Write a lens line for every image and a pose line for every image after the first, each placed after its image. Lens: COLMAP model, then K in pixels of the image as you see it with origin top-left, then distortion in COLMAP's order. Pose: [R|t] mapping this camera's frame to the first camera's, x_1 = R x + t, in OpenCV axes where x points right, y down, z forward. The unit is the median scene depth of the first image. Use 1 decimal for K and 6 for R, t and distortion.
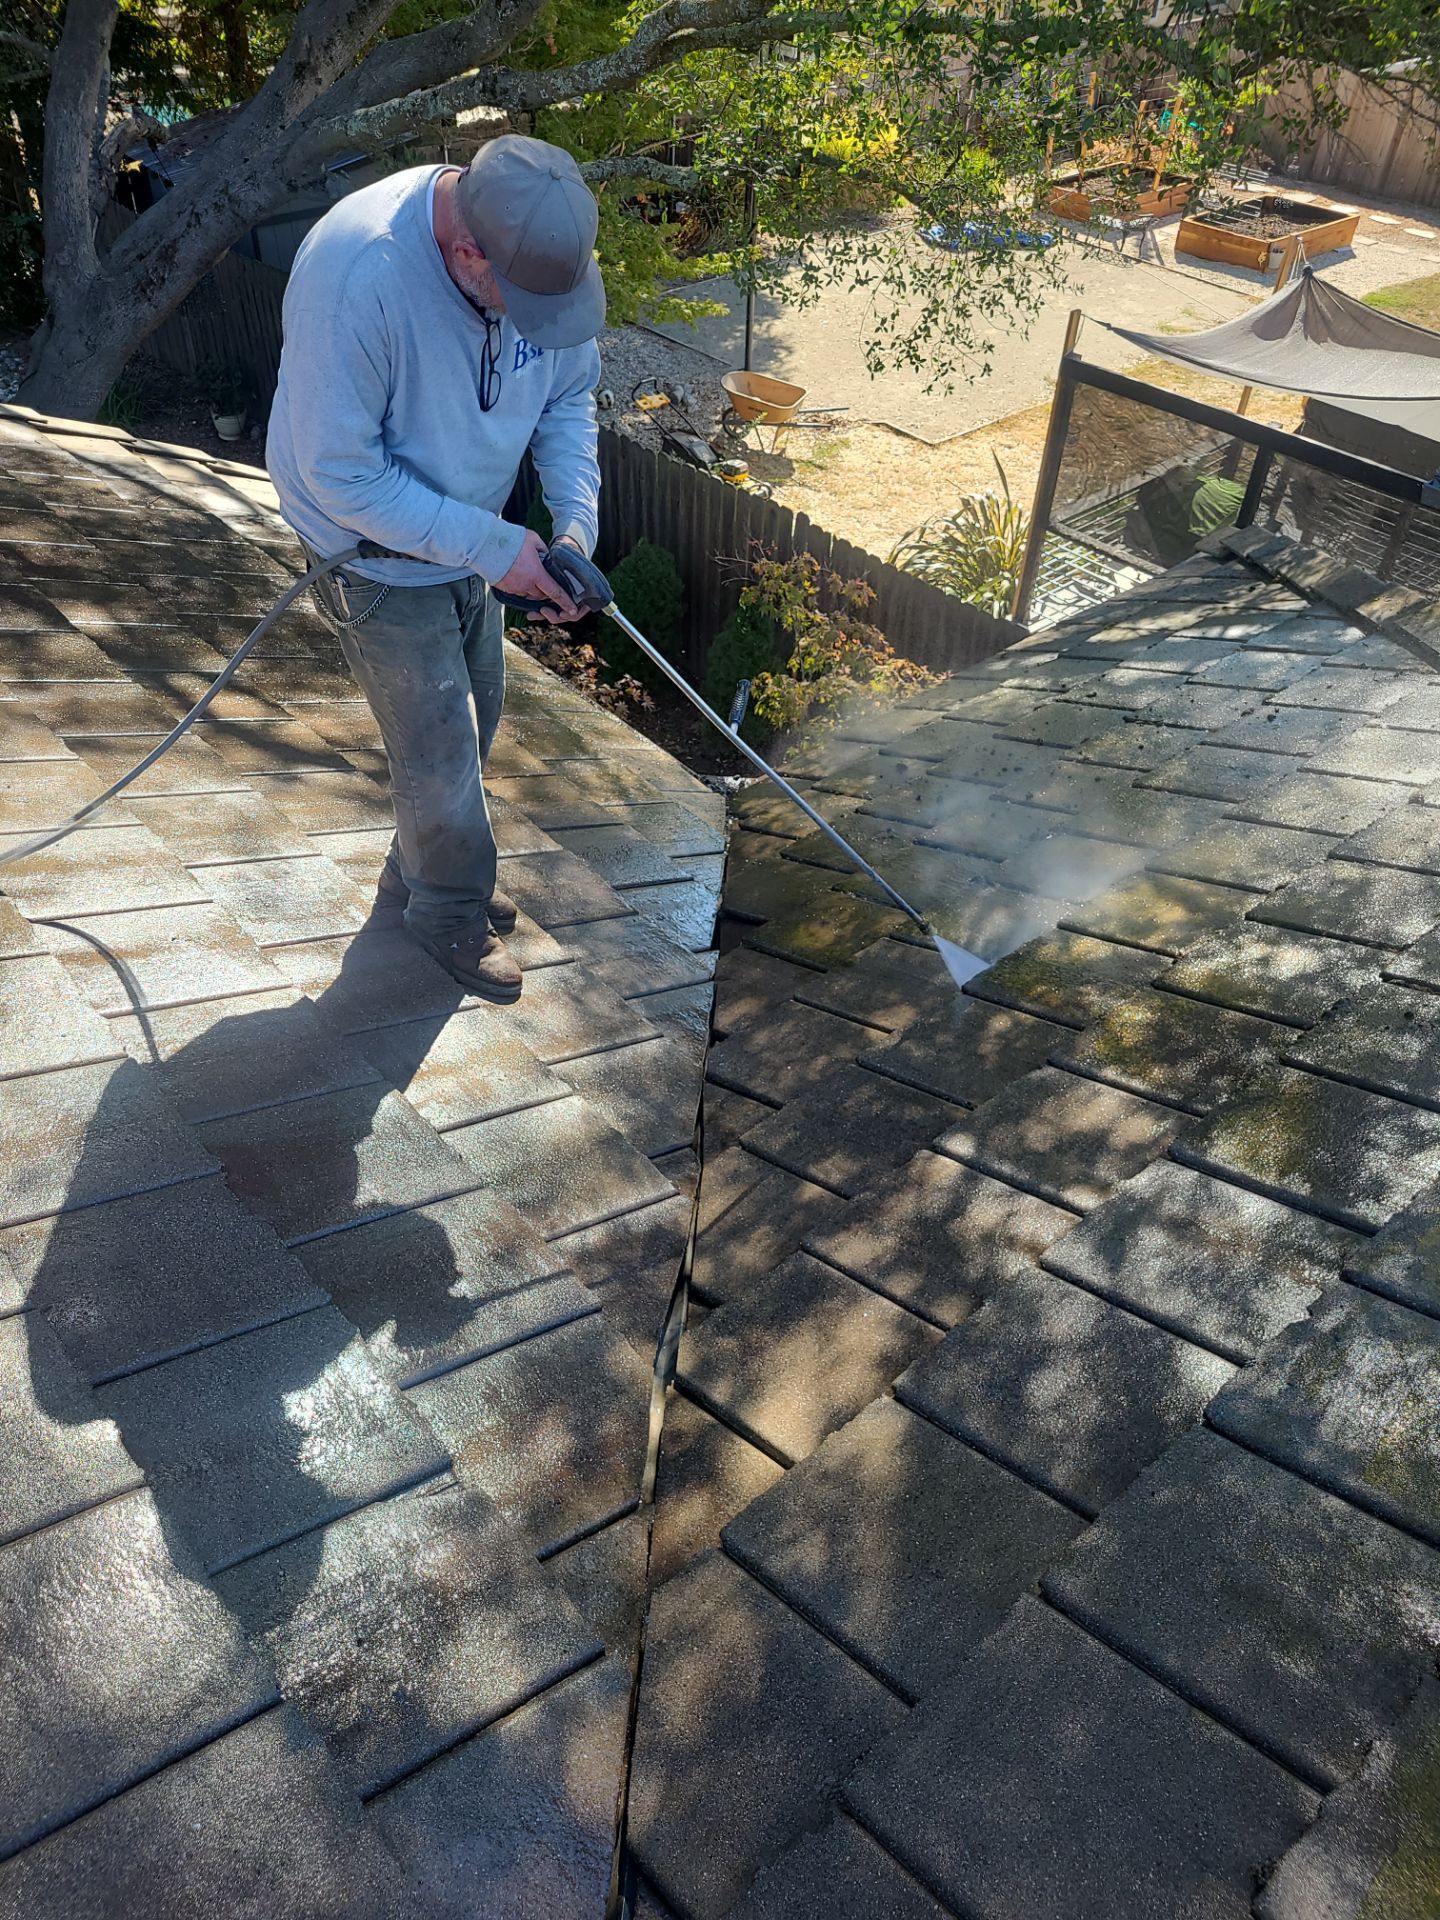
lens RADIAL K [[1456.5, 0, 705.0], [0, 1456.5, 956.9], [0, 0, 1]] dist [0.039783, -0.034947]
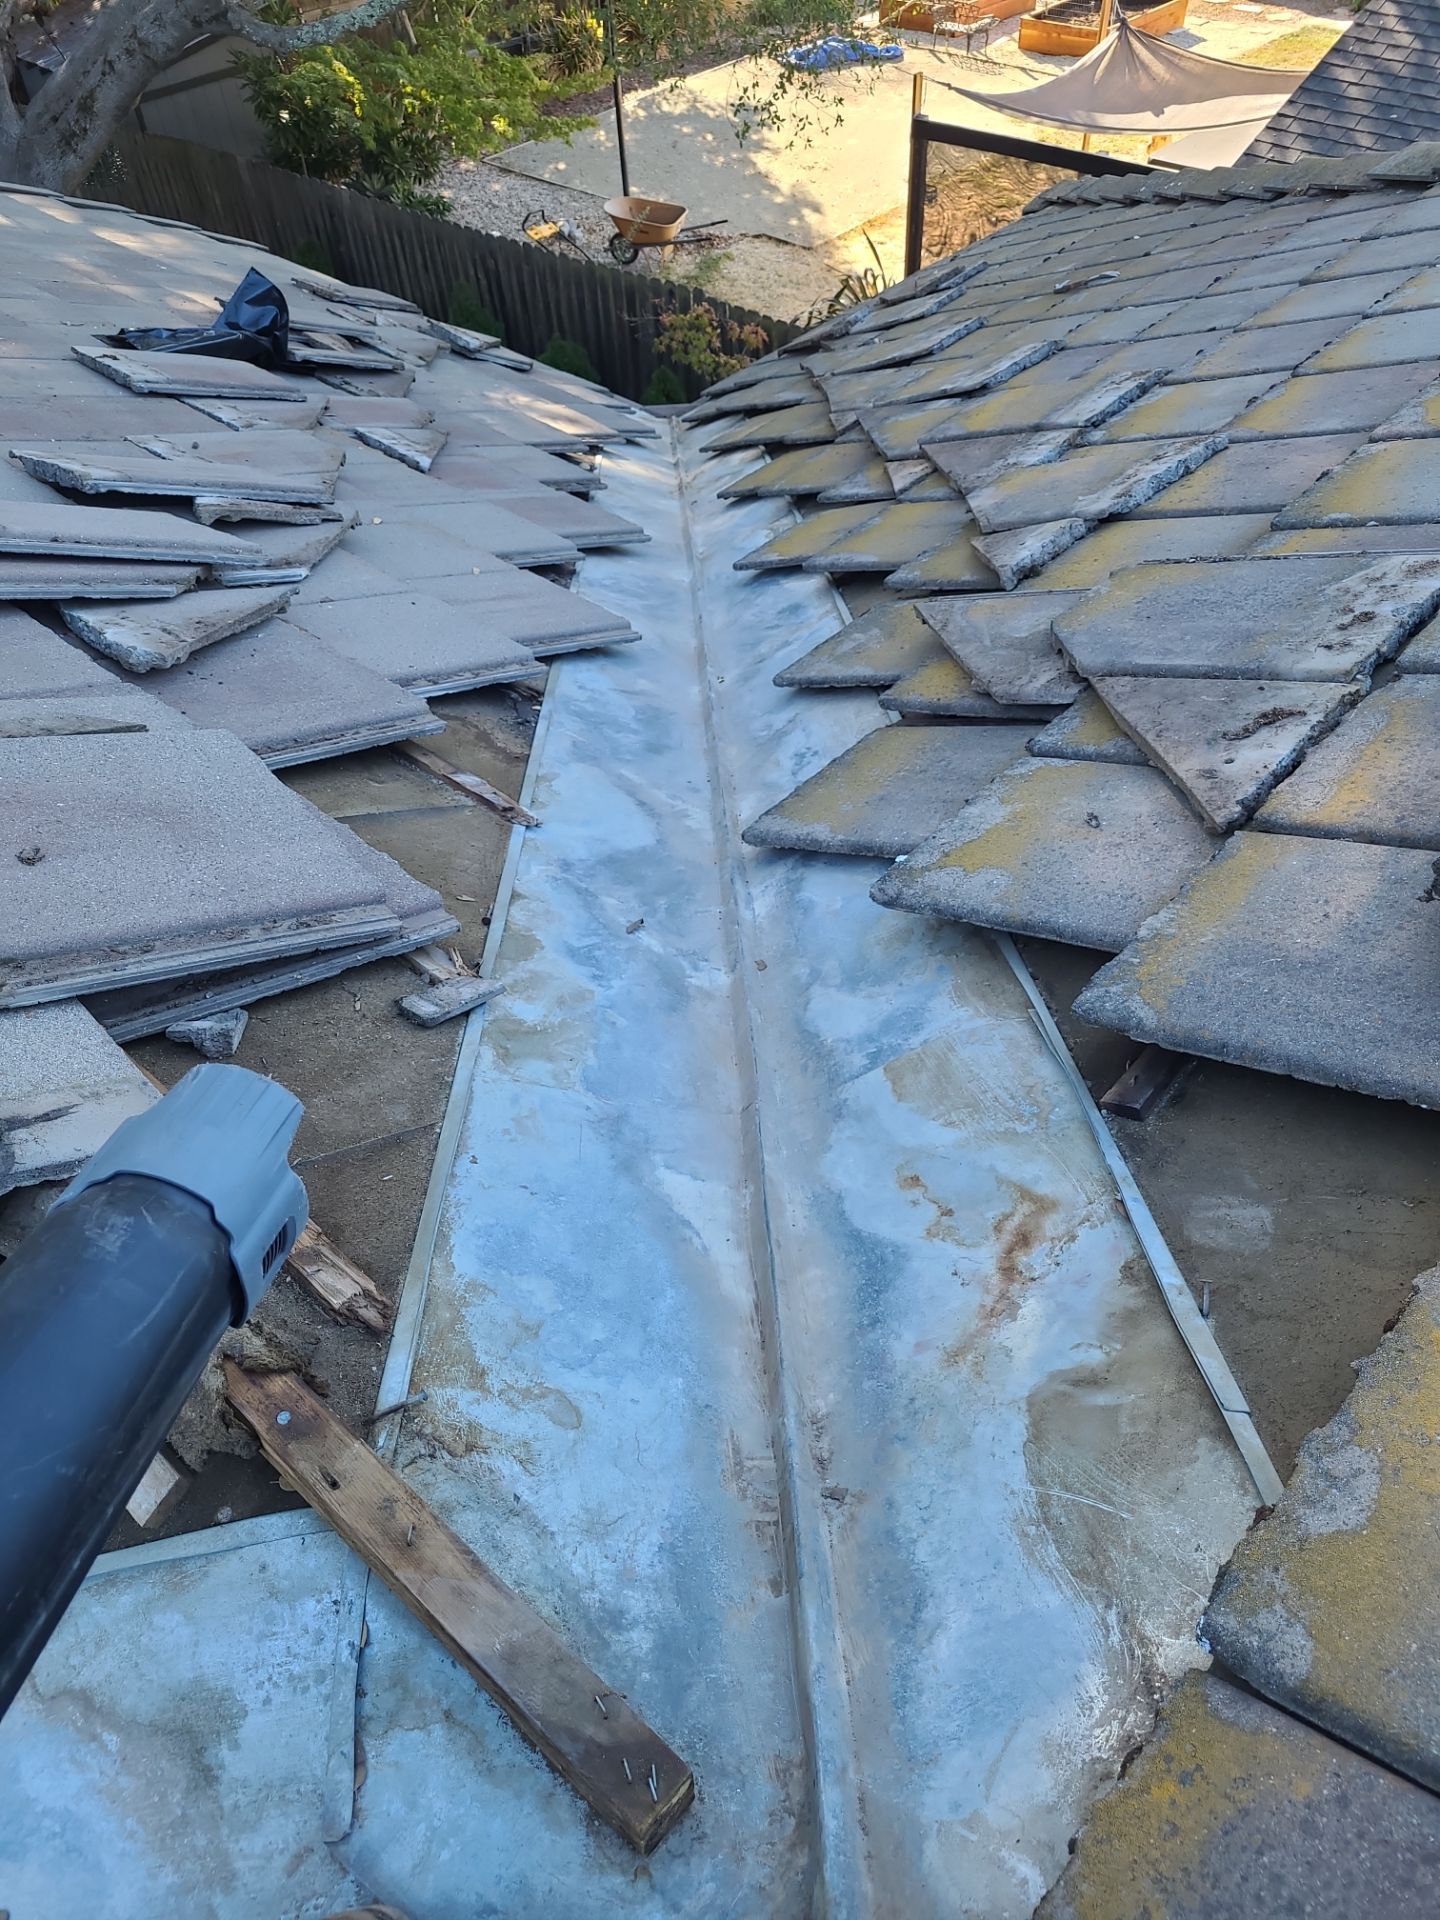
lens RADIAL K [[1456.5, 0, 733.2], [0, 1456.5, 952.0], [0, 0, 1]] dist [0.039783, -0.034947]
pose [[0.990038, -0.134401, 0.041974, -0.019909], [0.131671, 0.989342, 0.062175, 0.124234], [-0.049884, -0.056029, 0.997182, -0.131367]]
